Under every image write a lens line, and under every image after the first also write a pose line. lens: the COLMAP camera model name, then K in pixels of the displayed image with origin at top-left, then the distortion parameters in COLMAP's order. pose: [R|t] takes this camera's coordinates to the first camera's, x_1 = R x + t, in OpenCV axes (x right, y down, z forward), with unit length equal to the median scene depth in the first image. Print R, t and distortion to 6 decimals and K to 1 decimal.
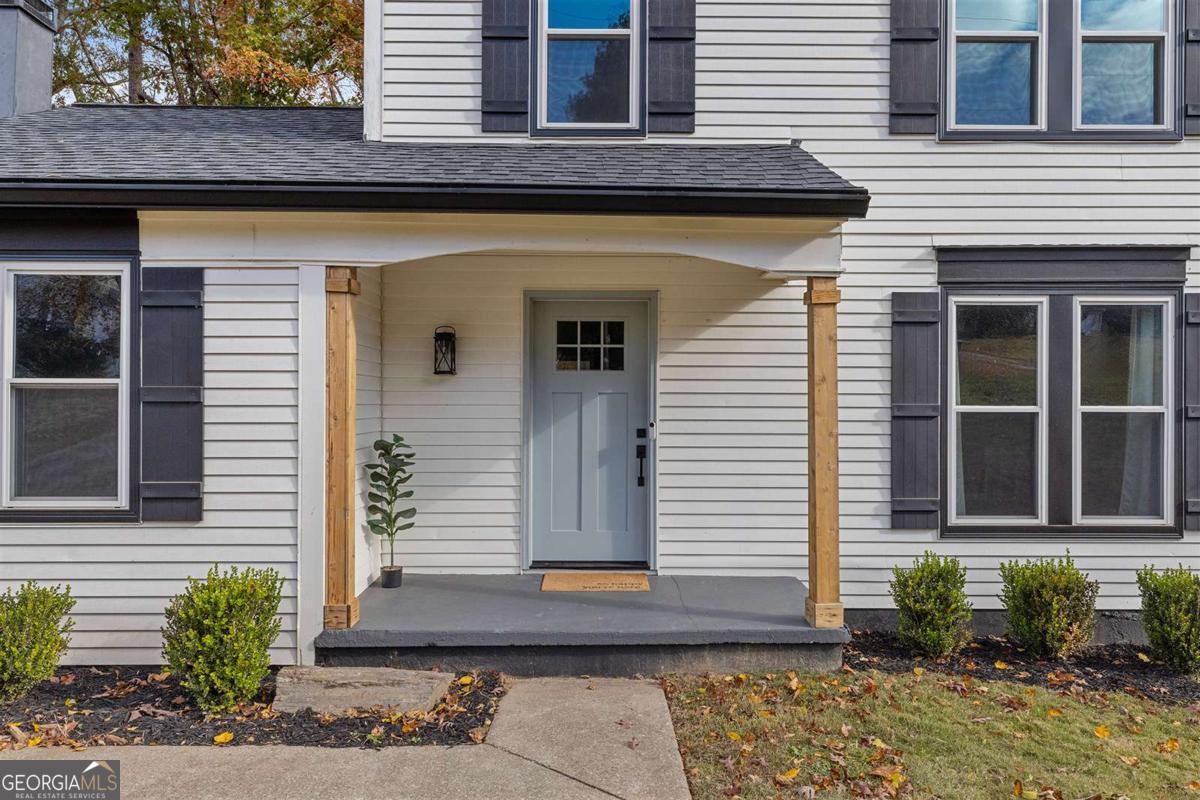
lens RADIAL K [[740.3, 0, 564.3], [0, 740.3, 400.6], [0, 0, 1]] dist [0.006180, 0.000287]
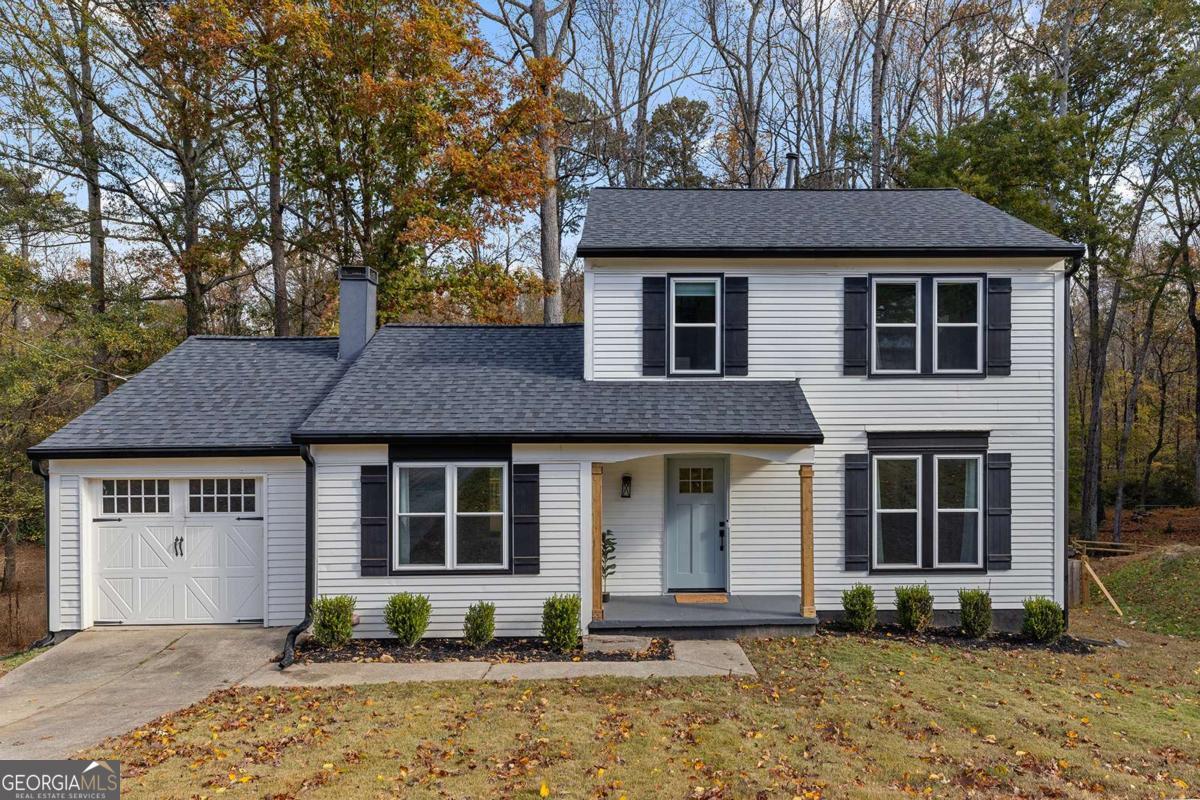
lens RADIAL K [[814.1, 0, 600.0], [0, 814.1, 400.0], [0, 0, 1]] dist [-0.001951, -0.000306]
pose [[0.999633, -0.003940, 0.026791, -0.310185], [0.003971, 0.999991, -0.001127, -0.318244], [-0.026787, 0.001232, 0.999640, -1.304982]]
